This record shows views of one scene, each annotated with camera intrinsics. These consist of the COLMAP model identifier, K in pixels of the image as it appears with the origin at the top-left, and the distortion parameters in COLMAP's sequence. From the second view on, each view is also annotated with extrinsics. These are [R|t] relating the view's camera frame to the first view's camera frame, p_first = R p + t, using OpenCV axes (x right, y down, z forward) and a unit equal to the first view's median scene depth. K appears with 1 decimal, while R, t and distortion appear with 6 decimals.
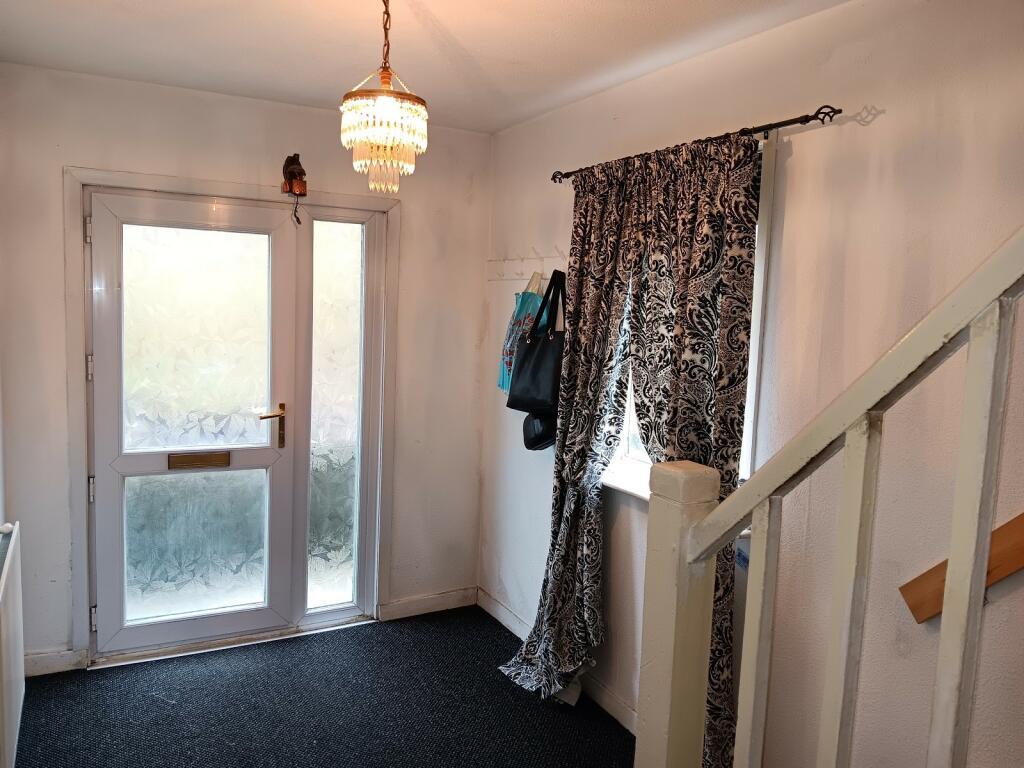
lens RADIAL K [[793.8, 0, 512.0], [0, 793.8, 384.0], [0, 0, 1]] dist [0.055431, -0.099642]
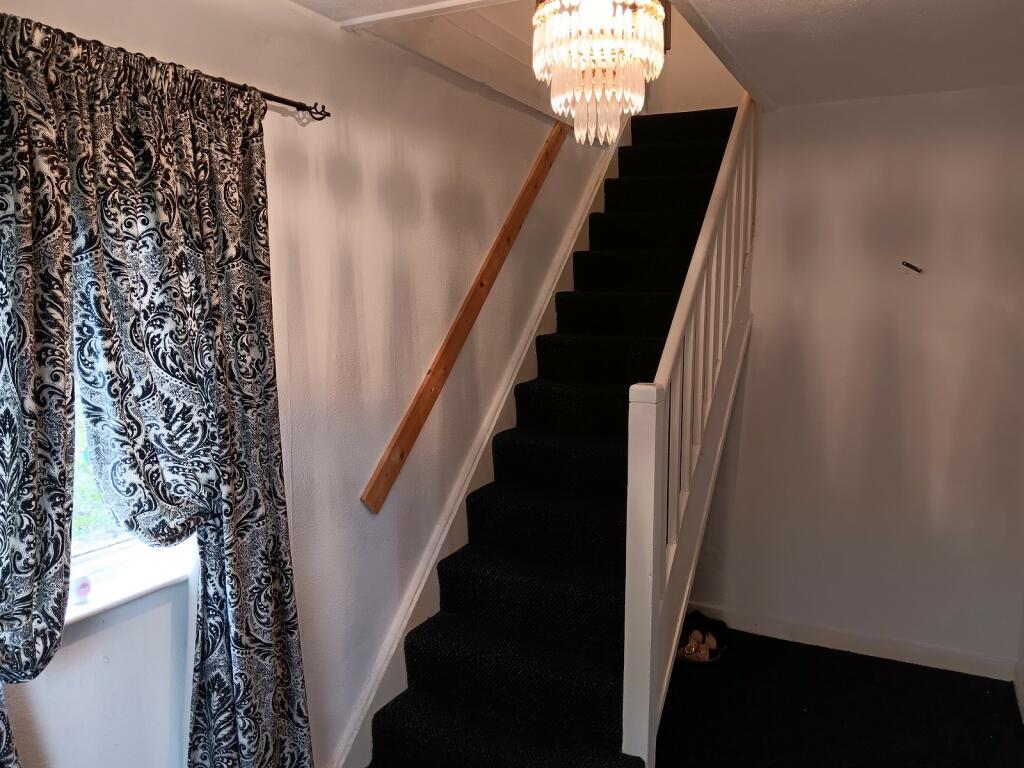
lens RADIAL K [[793.8, 0, 512.0], [0, 793.8, 384.0], [0, 0, 1]] dist [0.055431, -0.099642]
pose [[-0.583569, -0.116327, 0.803688, -0.511837], [0.066914, 0.979433, 0.190352, -0.124939], [-0.809302, 0.164862, -0.563783, 1.109492]]
